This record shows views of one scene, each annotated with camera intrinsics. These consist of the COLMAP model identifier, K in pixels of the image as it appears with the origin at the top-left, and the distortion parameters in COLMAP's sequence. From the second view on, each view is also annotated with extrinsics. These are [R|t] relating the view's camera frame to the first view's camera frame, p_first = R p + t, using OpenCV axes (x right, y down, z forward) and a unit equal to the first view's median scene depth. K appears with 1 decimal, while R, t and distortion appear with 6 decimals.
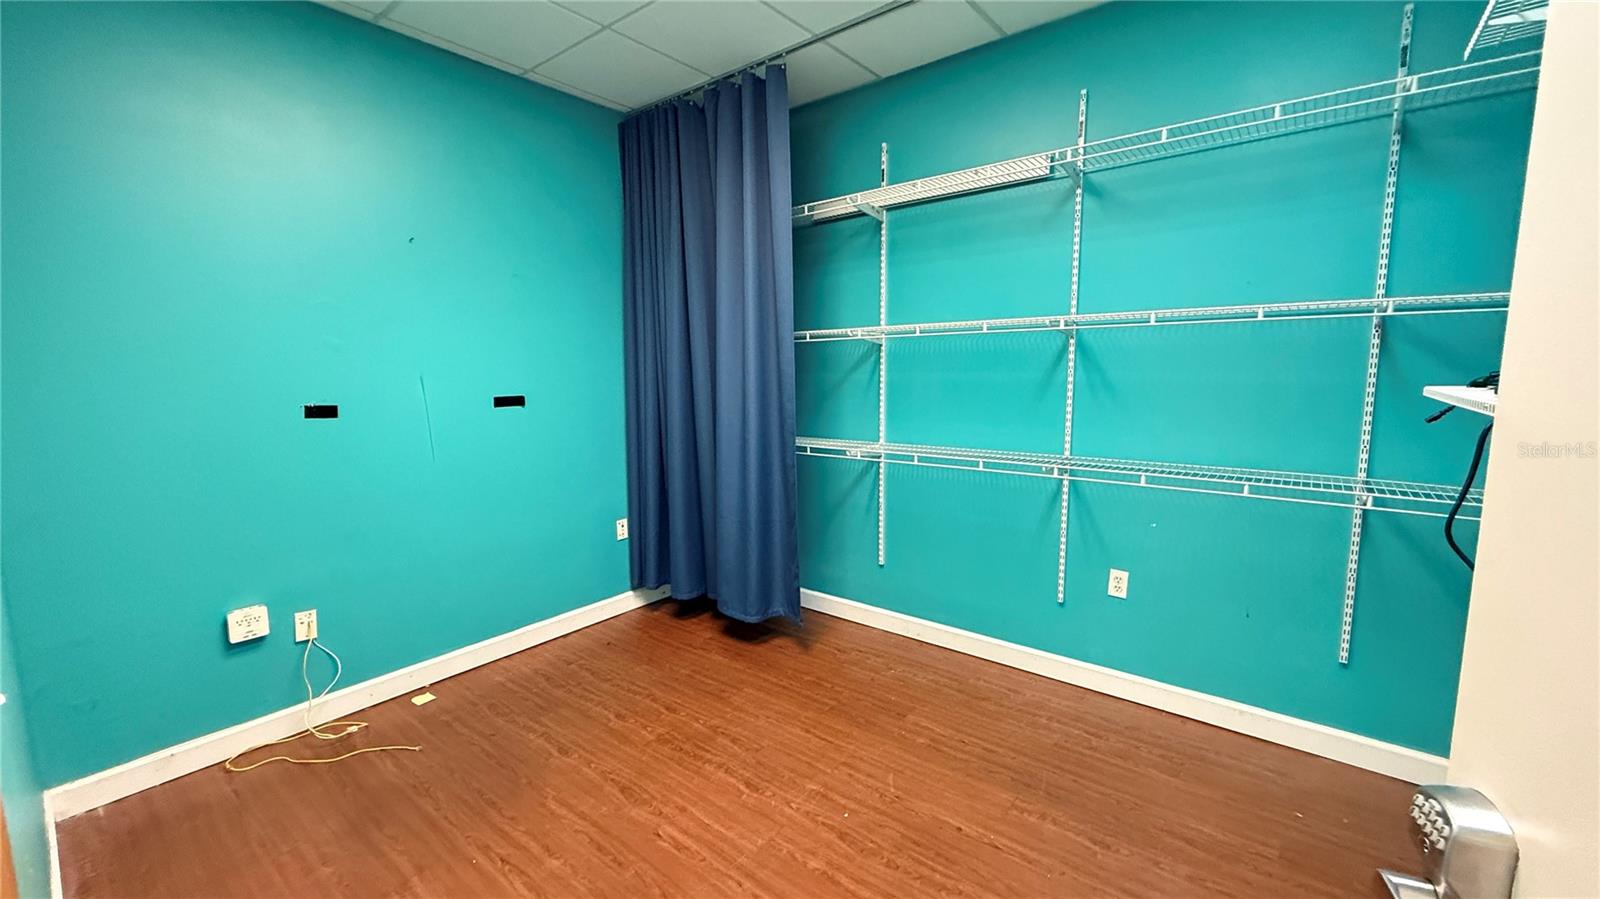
lens RADIAL K [[638.6, 0, 797.7], [0, 638.6, 447.1], [0, 0, 1]] dist [0.001316, 0.000059]
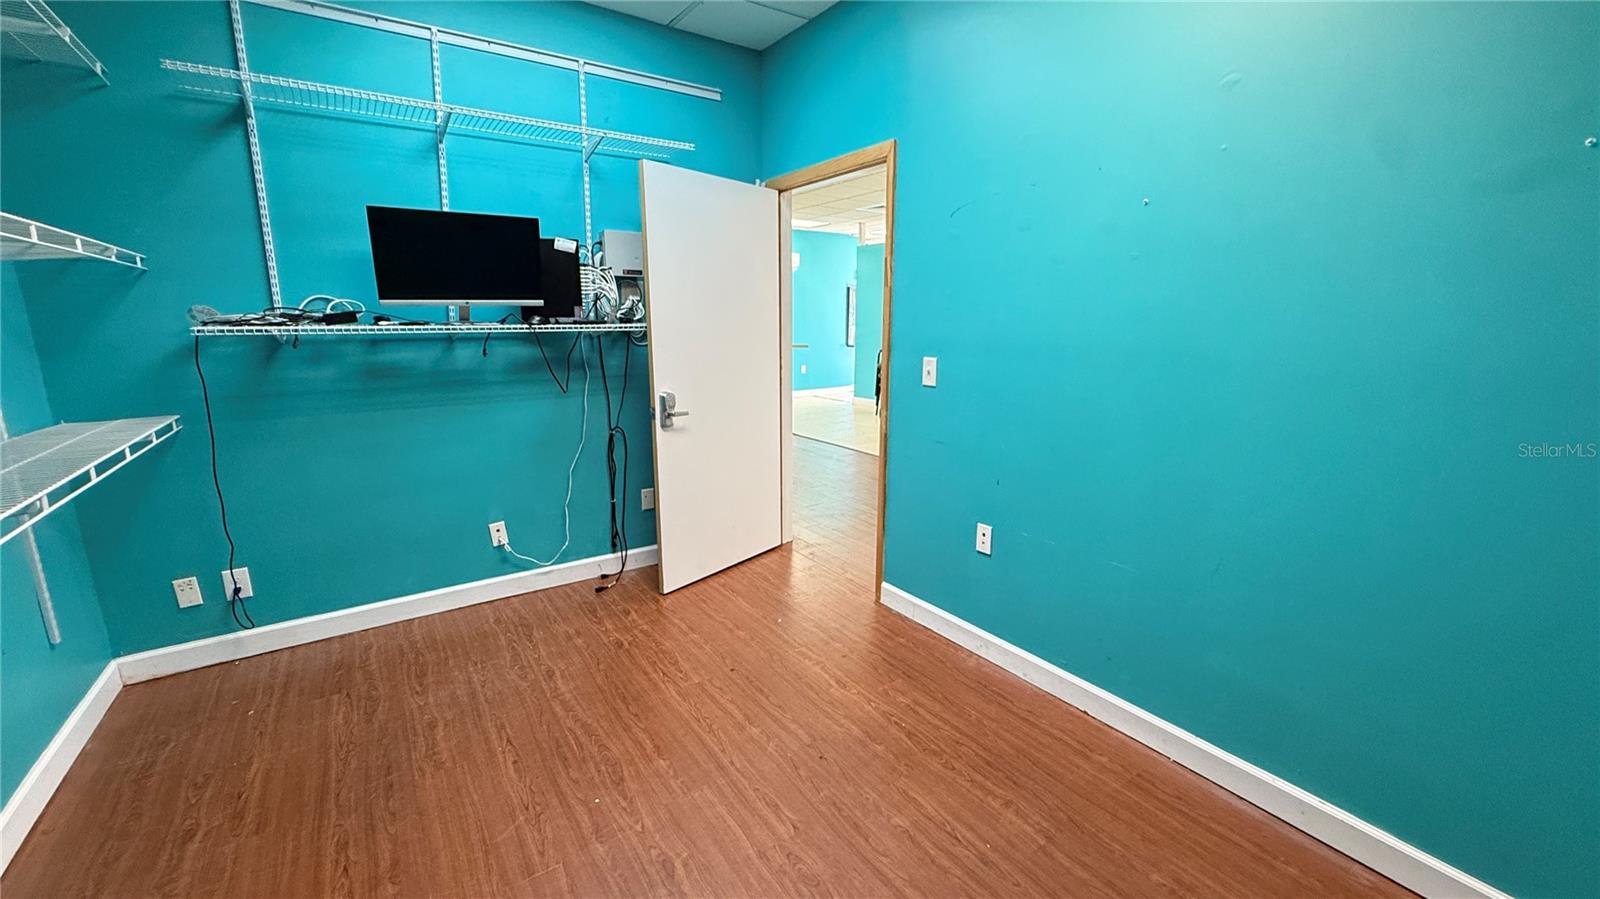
lens RADIAL K [[638.6, 0, 799.0], [0, 638.6, 447.0], [0, 0, 1]] dist [0.001316, 0.000059]
pose [[-0.958527, -0.049061, 0.280747, -0.454787], [0.043332, 0.948532, 0.313704, -0.190164], [-0.281688, 0.312859, -0.907067, 1.660861]]
